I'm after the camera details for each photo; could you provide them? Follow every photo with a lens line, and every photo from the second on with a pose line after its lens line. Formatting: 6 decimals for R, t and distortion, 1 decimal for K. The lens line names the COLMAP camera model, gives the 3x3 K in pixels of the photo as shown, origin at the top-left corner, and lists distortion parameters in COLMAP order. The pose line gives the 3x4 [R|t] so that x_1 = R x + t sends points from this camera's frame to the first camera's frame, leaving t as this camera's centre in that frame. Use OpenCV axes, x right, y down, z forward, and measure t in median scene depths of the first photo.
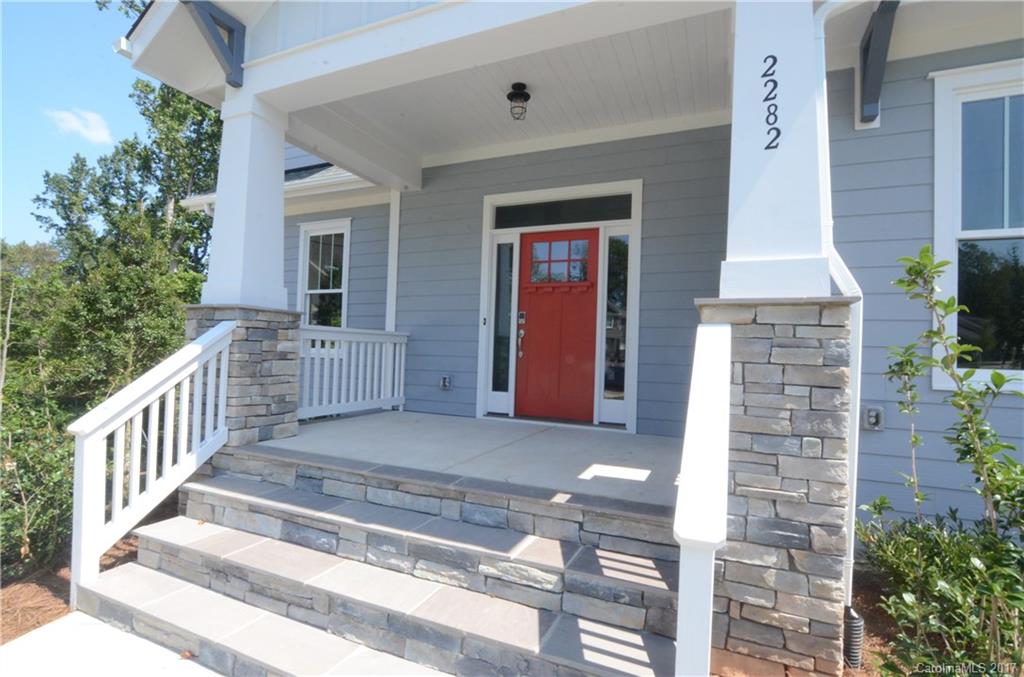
lens RADIAL K [[498.0, 0, 504.8], [0, 498.0, 343.9], [0, 0, 1]] dist [-0.015859, 0.000686]
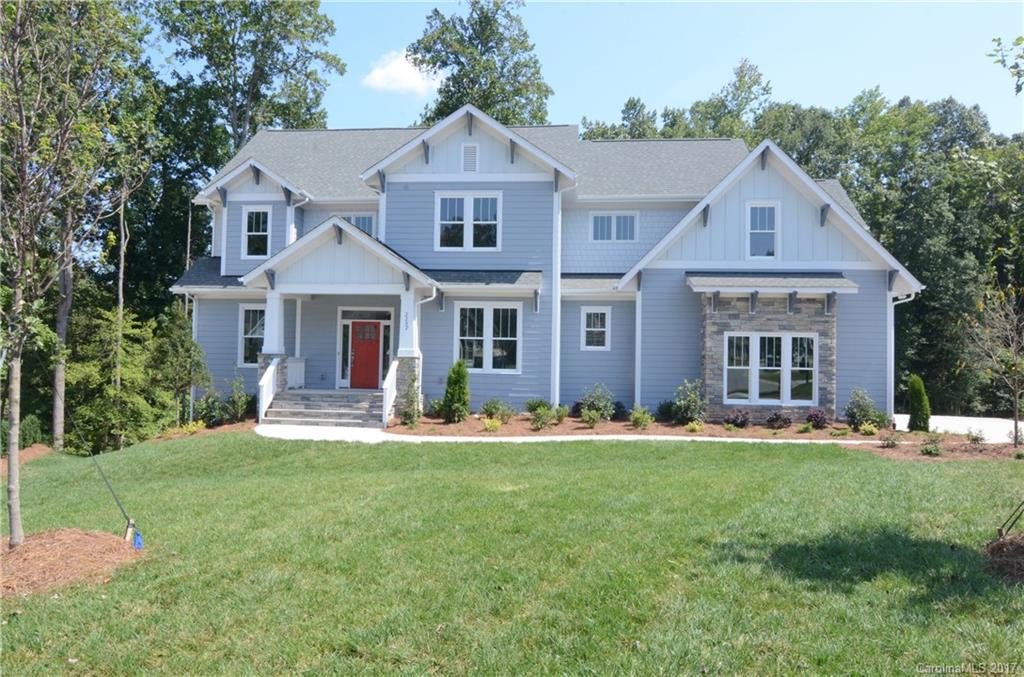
lens RADIAL K [[711.6, 0, 512.0], [0, 711.6, 338.5], [0, 0, 1]] dist [0.004070, 0.000367]
pose [[0.947207, -0.004434, 0.320593, -0.396911], [0.006814, 0.999957, -0.006301, -0.097617], [-0.320552, 0.008153, 0.947196, -3.040088]]
